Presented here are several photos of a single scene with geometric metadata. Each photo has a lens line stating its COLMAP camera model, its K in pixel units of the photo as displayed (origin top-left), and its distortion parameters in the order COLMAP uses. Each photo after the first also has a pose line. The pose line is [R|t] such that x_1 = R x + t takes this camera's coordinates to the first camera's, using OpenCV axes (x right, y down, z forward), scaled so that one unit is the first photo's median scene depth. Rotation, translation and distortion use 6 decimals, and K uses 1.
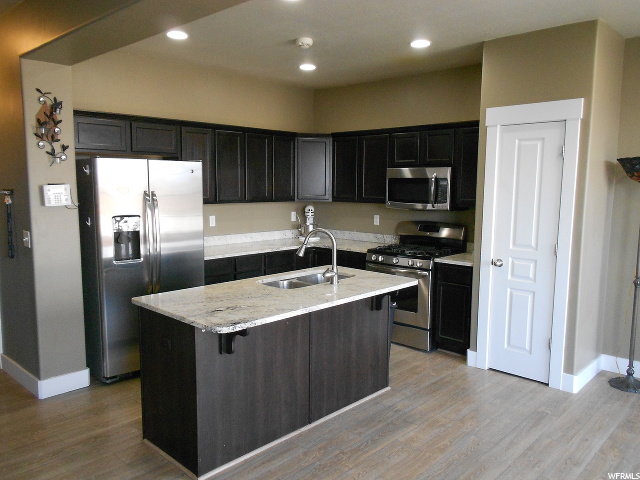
lens RADIAL K [[510.1, 0, 321.2], [0, 510.1, 239.1], [0, 0, 1]] dist [0.008770, 0.012234]
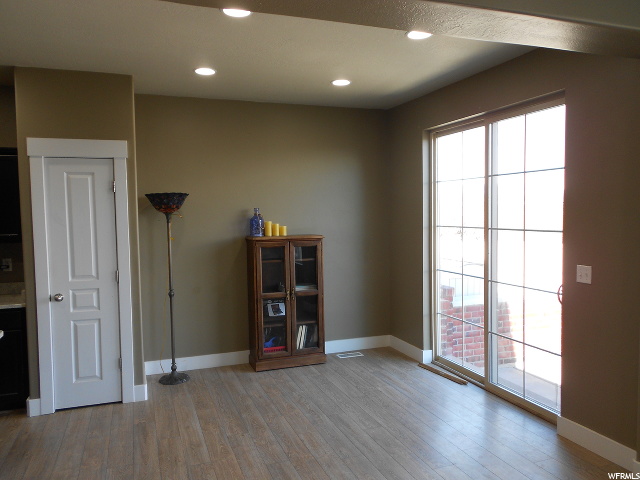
lens RADIAL K [[510.1, 0, 320.4], [0, 510.1, 241.8], [0, 0, 1]] dist [0.008770, 0.012234]
pose [[0.455383, -0.066594, 0.887802, -0.294518], [0.116763, 0.993052, 0.014597, -0.015692], [-0.882606, 0.097016, 0.459995, 0.107273]]
